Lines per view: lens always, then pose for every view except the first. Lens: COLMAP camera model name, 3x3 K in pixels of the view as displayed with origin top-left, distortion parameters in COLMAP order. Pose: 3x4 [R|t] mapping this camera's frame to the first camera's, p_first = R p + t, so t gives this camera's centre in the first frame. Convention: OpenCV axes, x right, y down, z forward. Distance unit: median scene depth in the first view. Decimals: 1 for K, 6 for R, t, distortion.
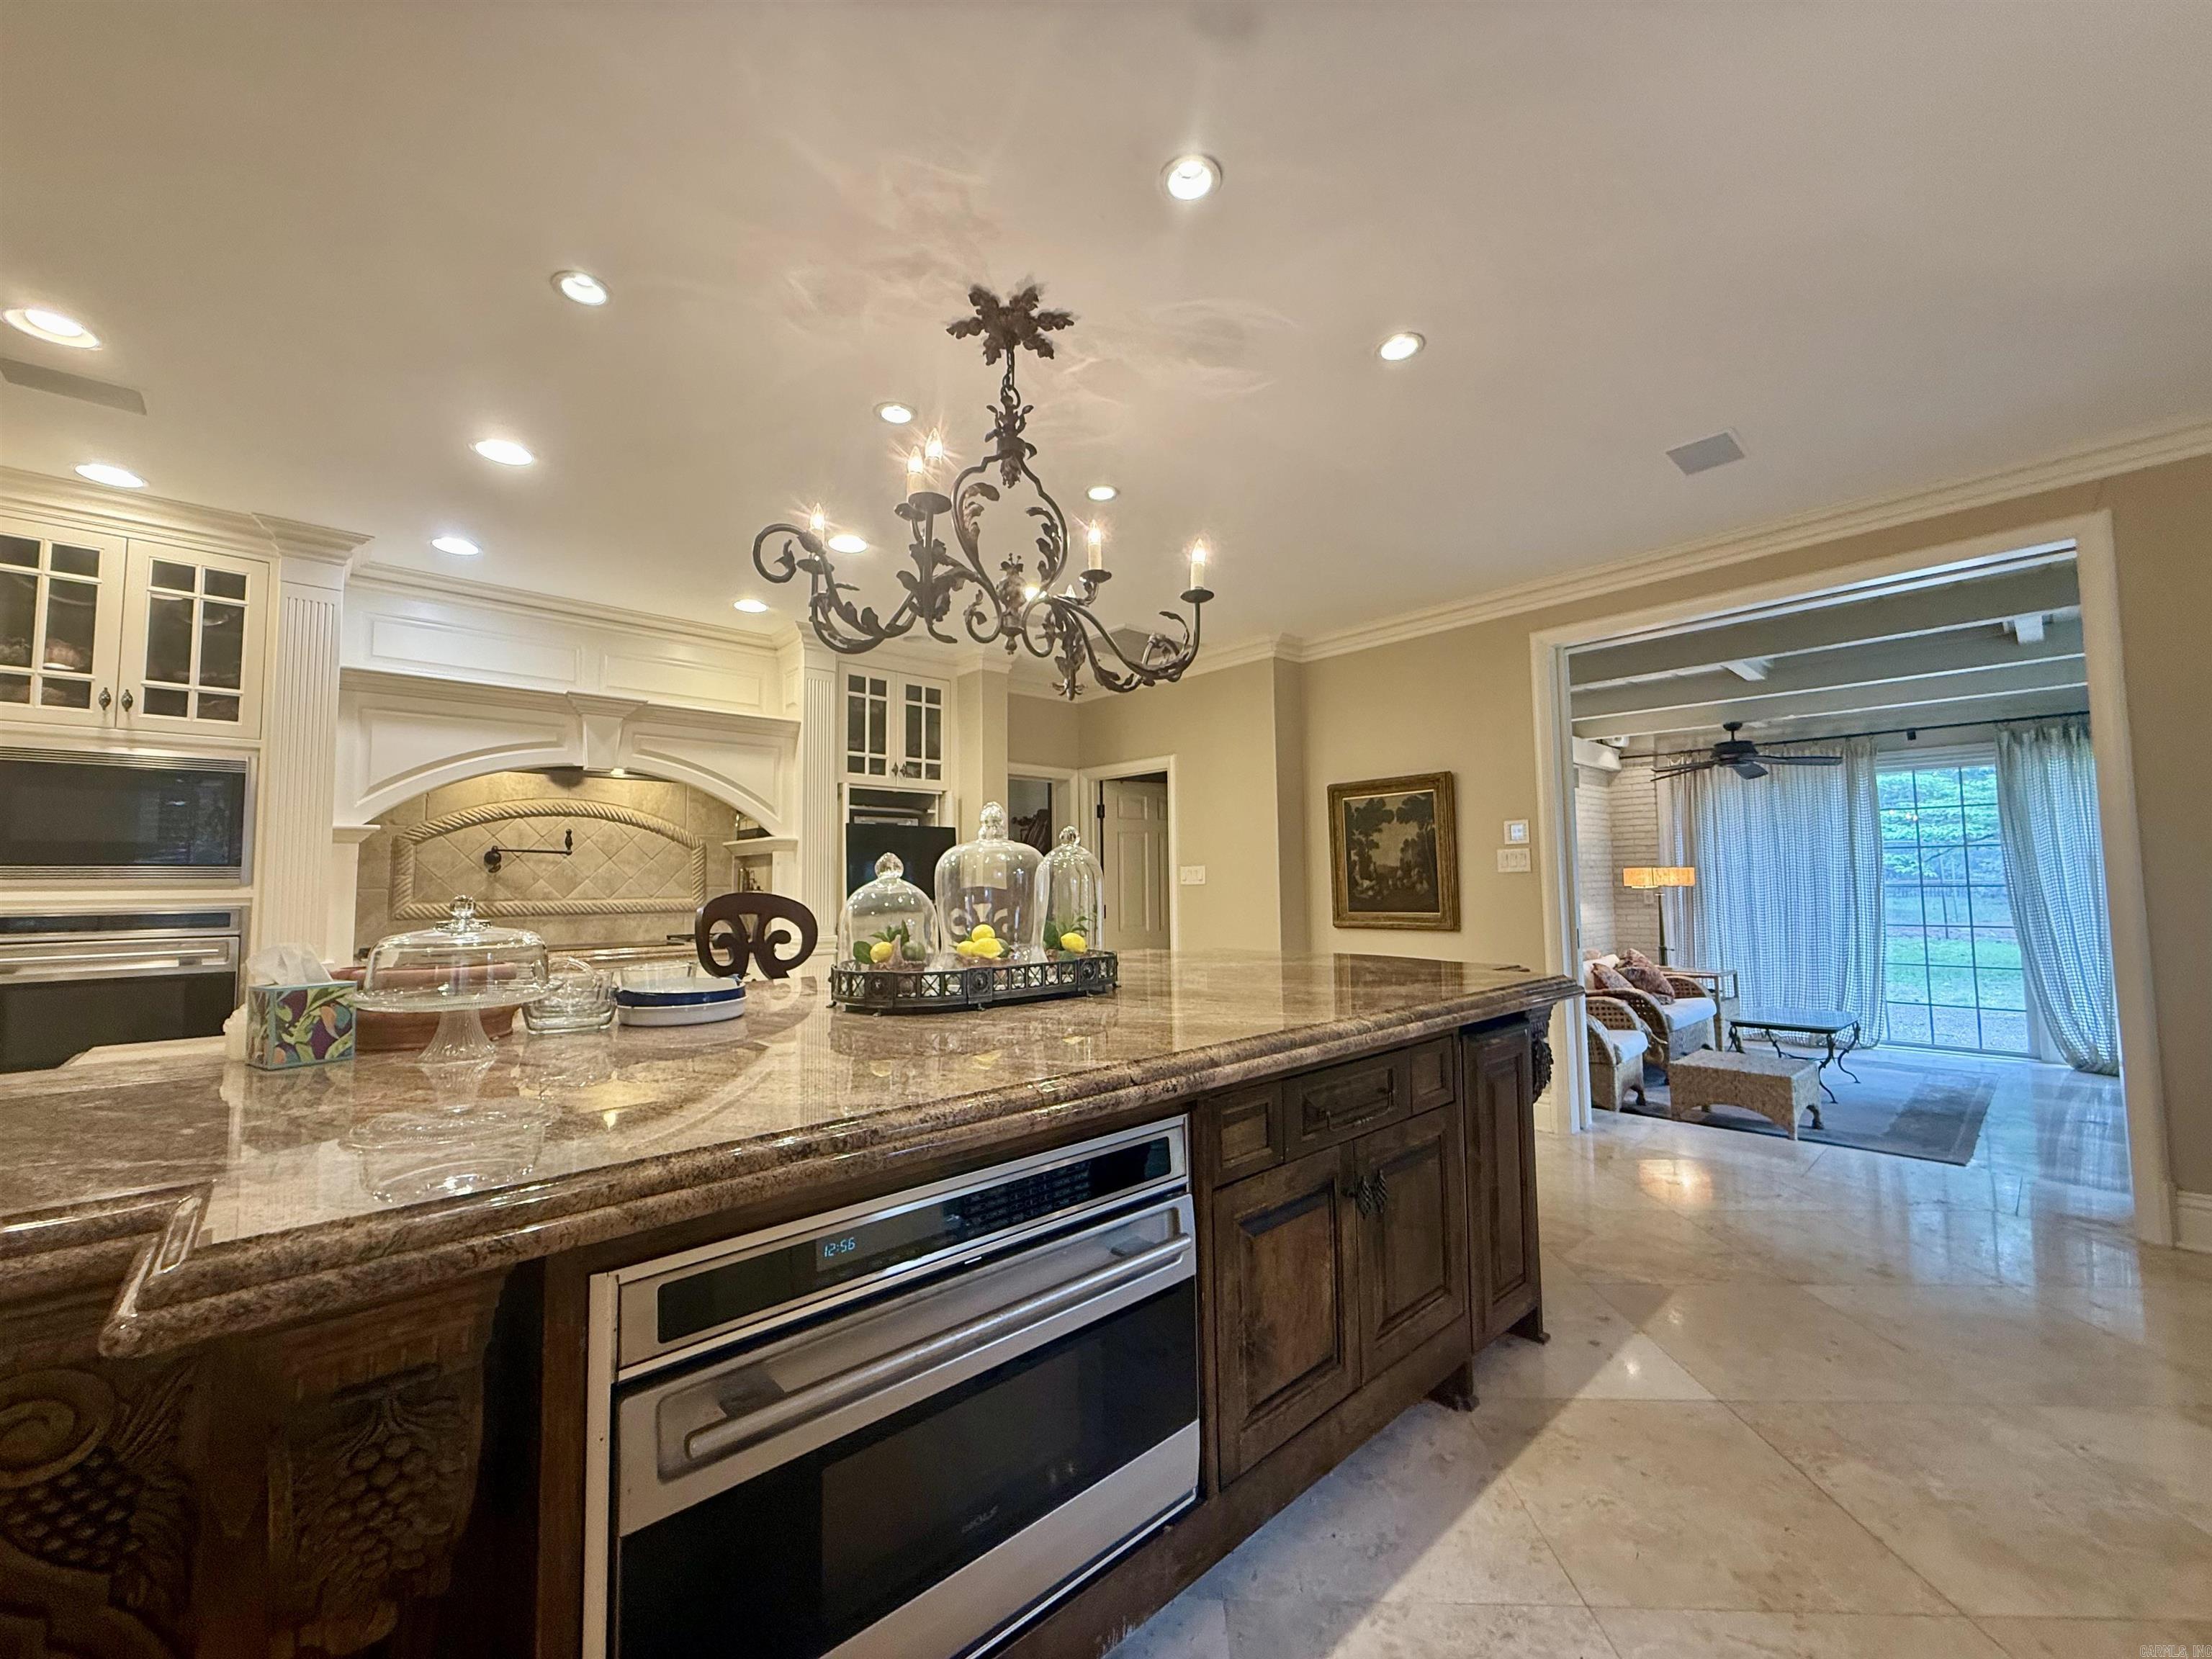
lens RADIAL K [[884.9, 0, 1104.5], [0, 884.9, 831.7], [0, 0, 1]] dist [0.002913, -0.000466]
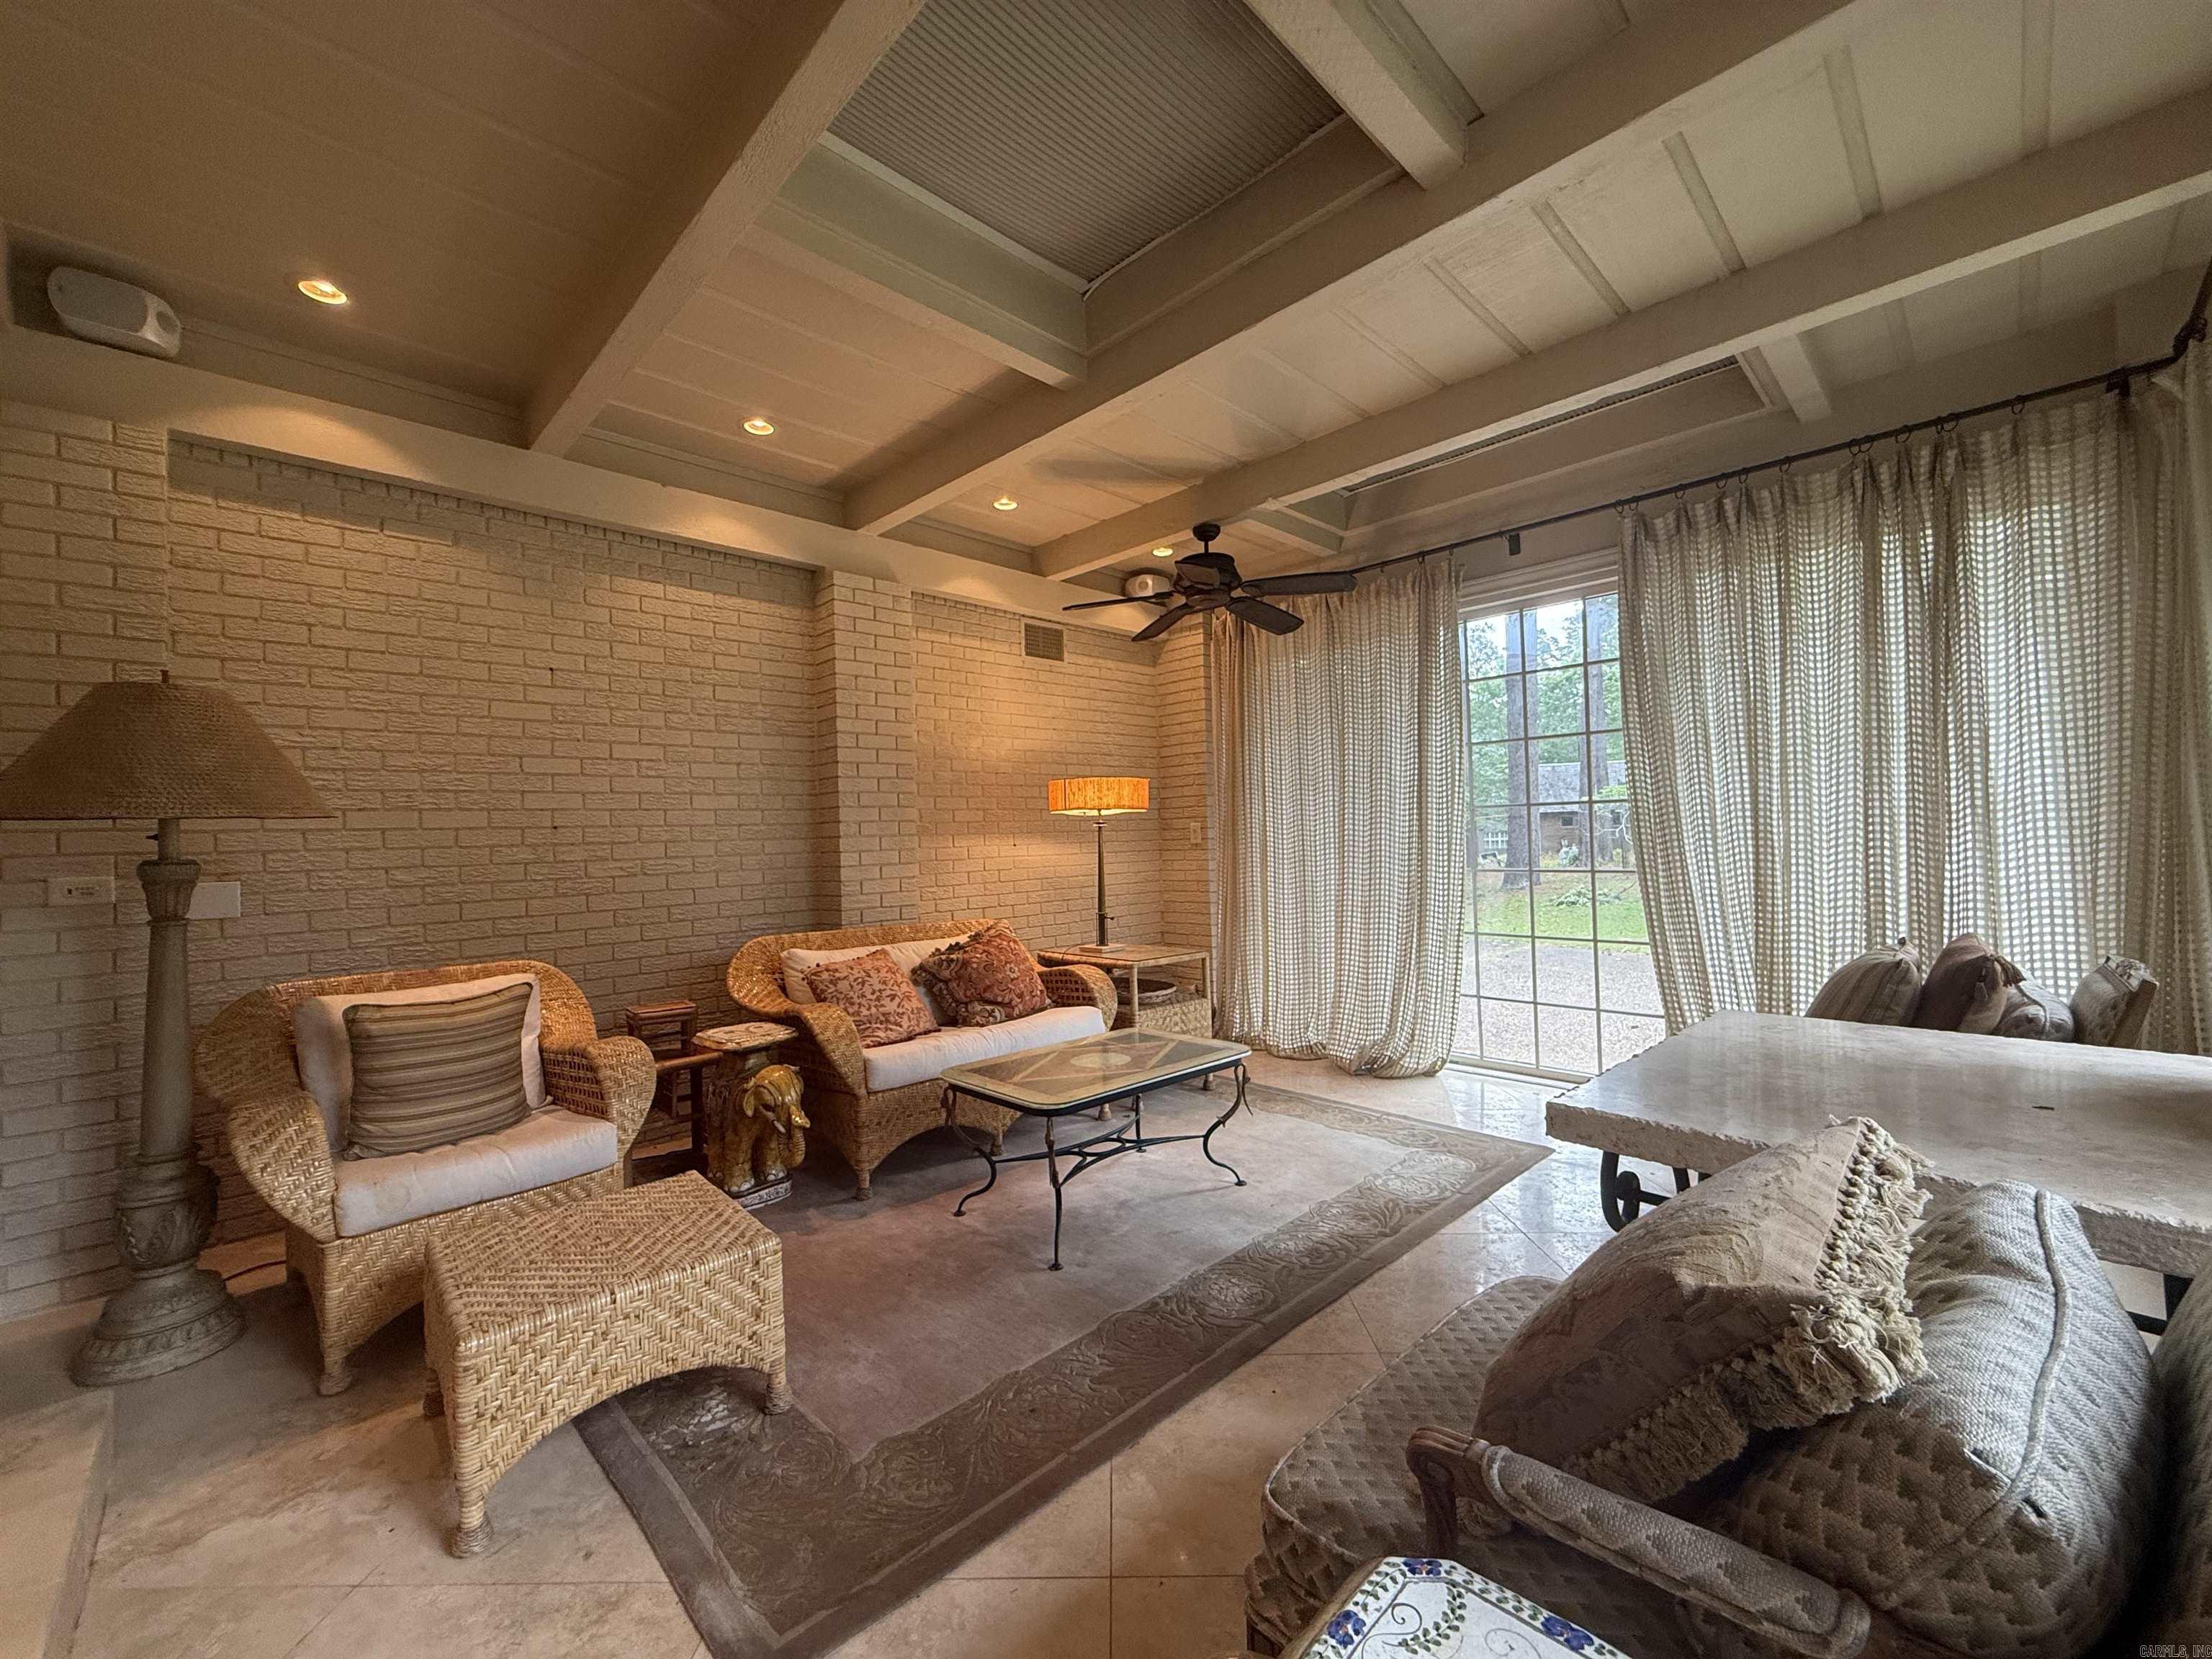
lens RADIAL K [[884.9, 0, 1098.9], [0, 884.9, 827.4], [0, 0, 1]] dist [0.002913, -0.000466]
pose [[0.999800, -0.015968, 0.012053, 0.675386], [0.015326, 0.998553, 0.051548, 0.044881], [-0.012858, -0.051353, 0.998598, 0.443972]]
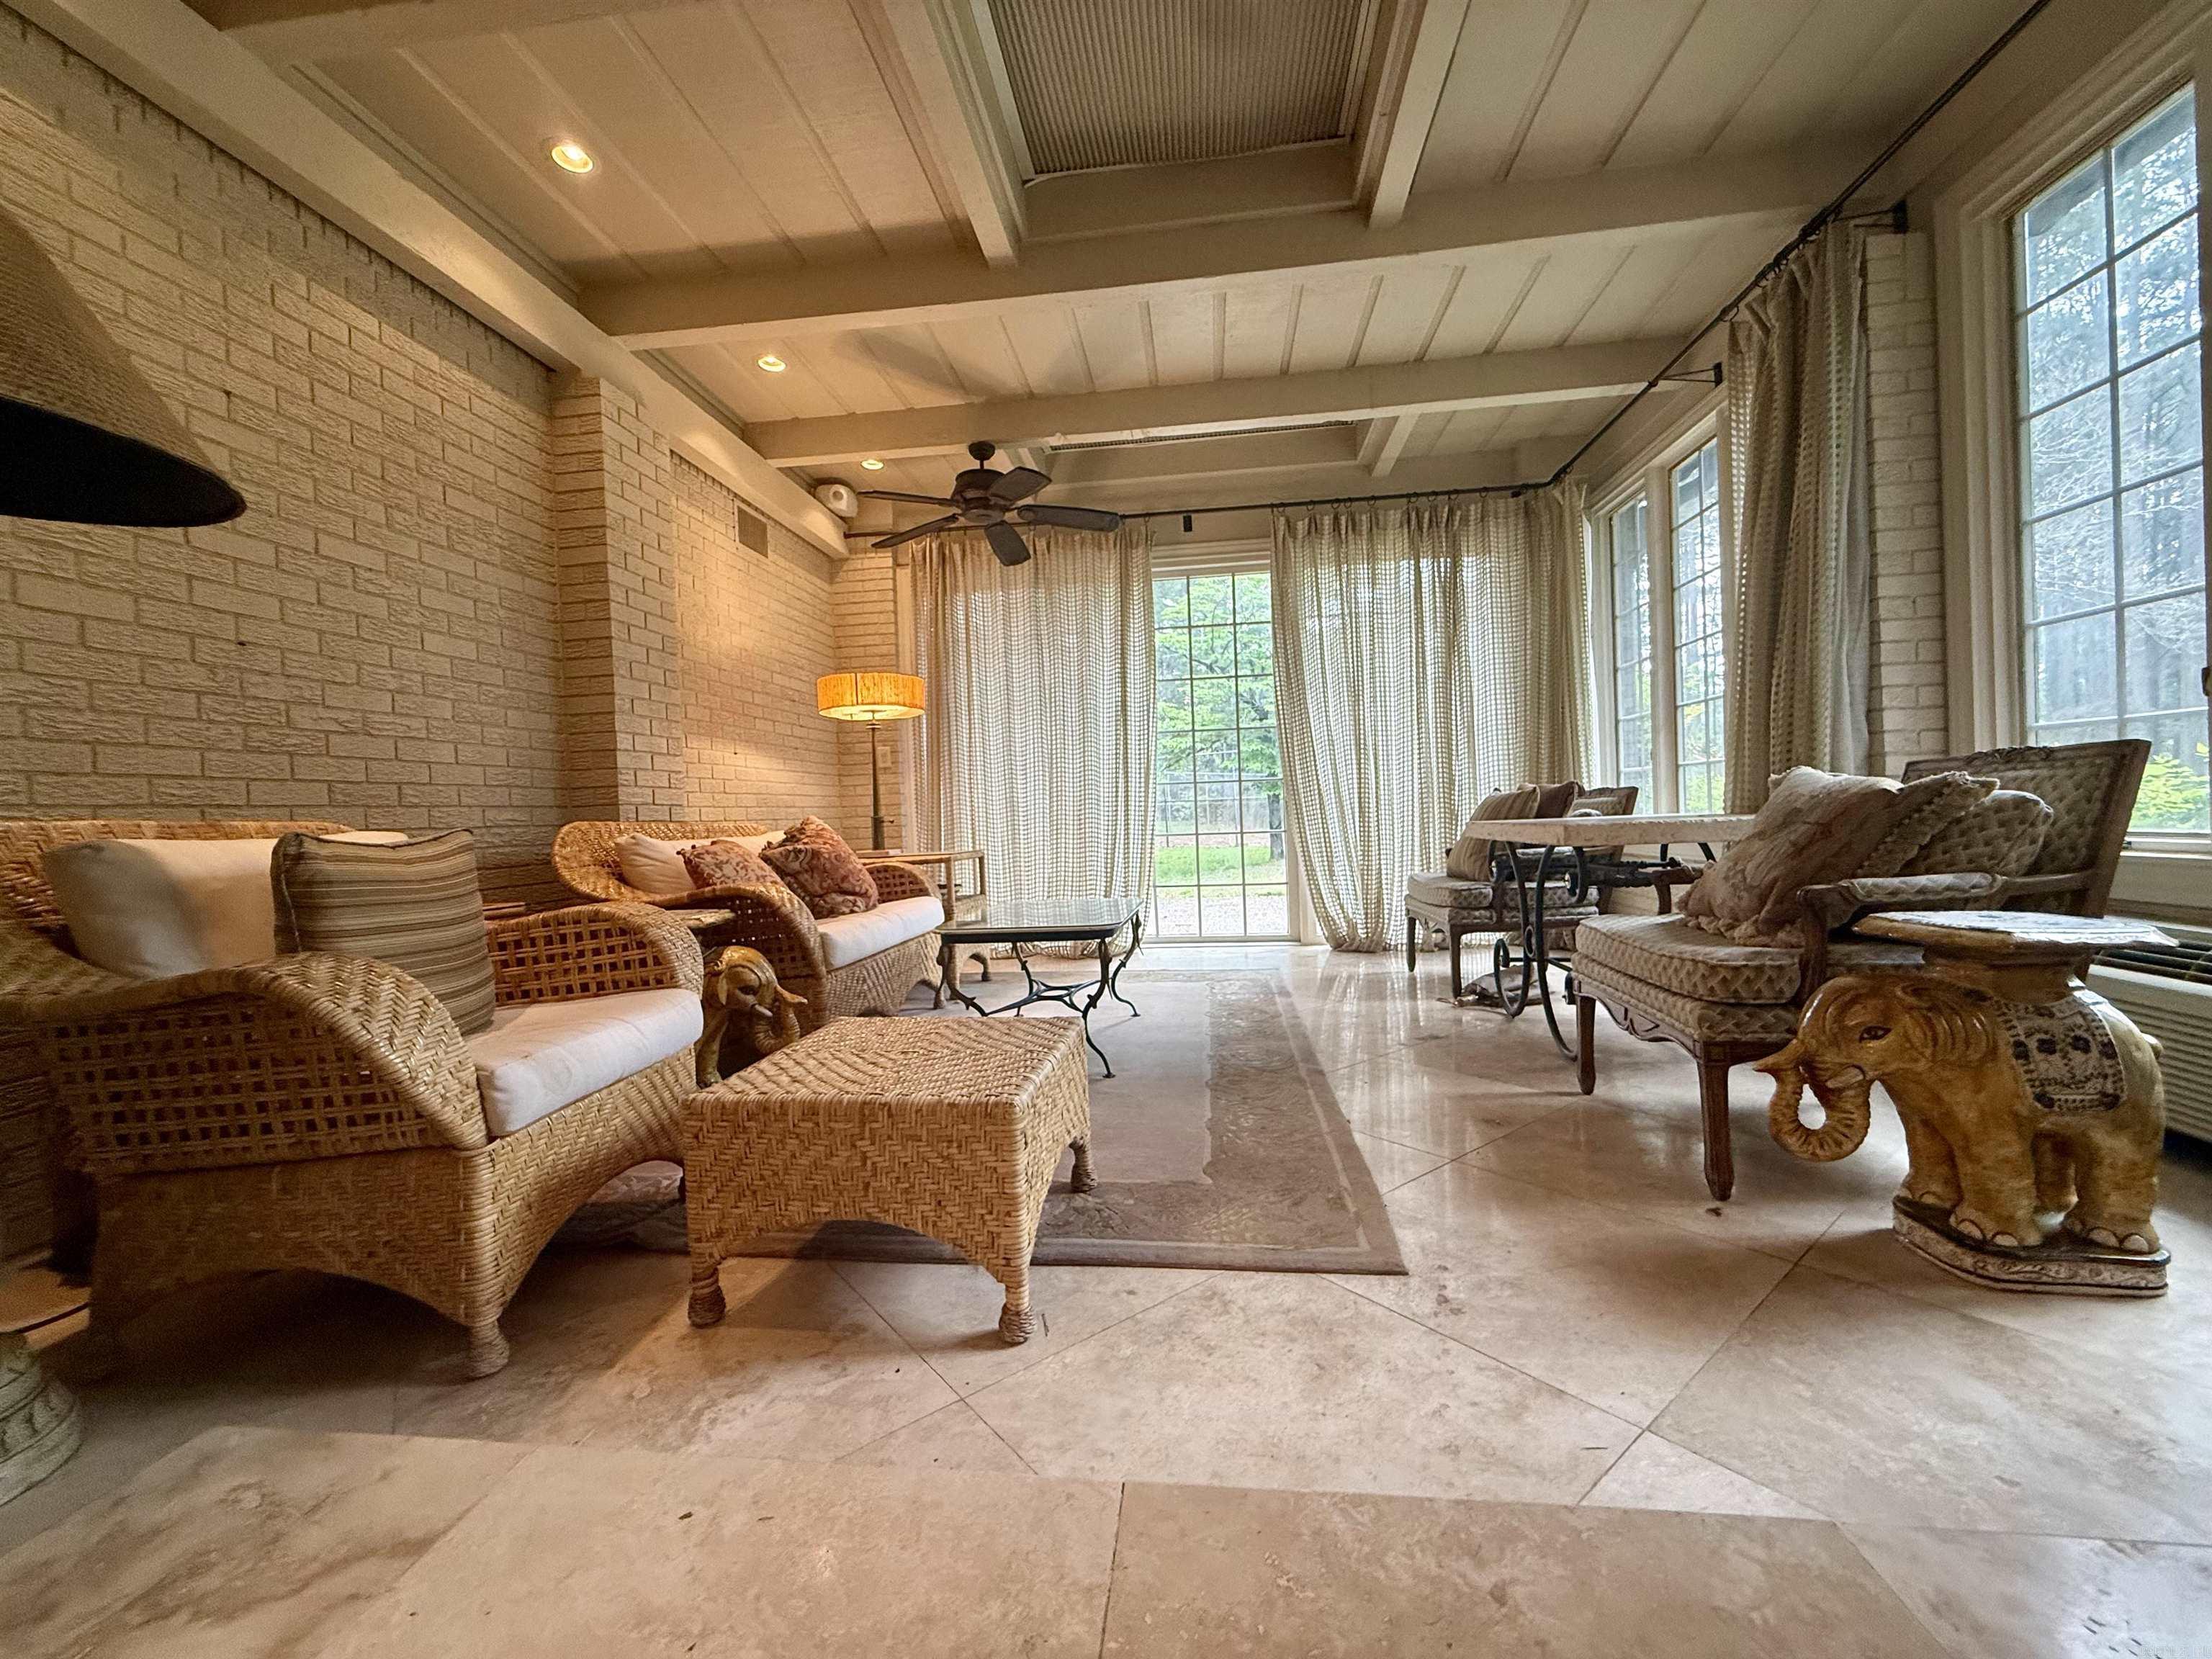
lens RADIAL K [[884.9, 0, 1096.9], [0, 884.9, 830.0], [0, 0, 1]] dist [0.002913, -0.000466]
pose [[0.771441, -0.026435, 0.635752, 0.404485], [-0.013443, 0.998237, 0.057819, 0.111314], [-0.636159, -0.053151, 0.769725, 0.502608]]
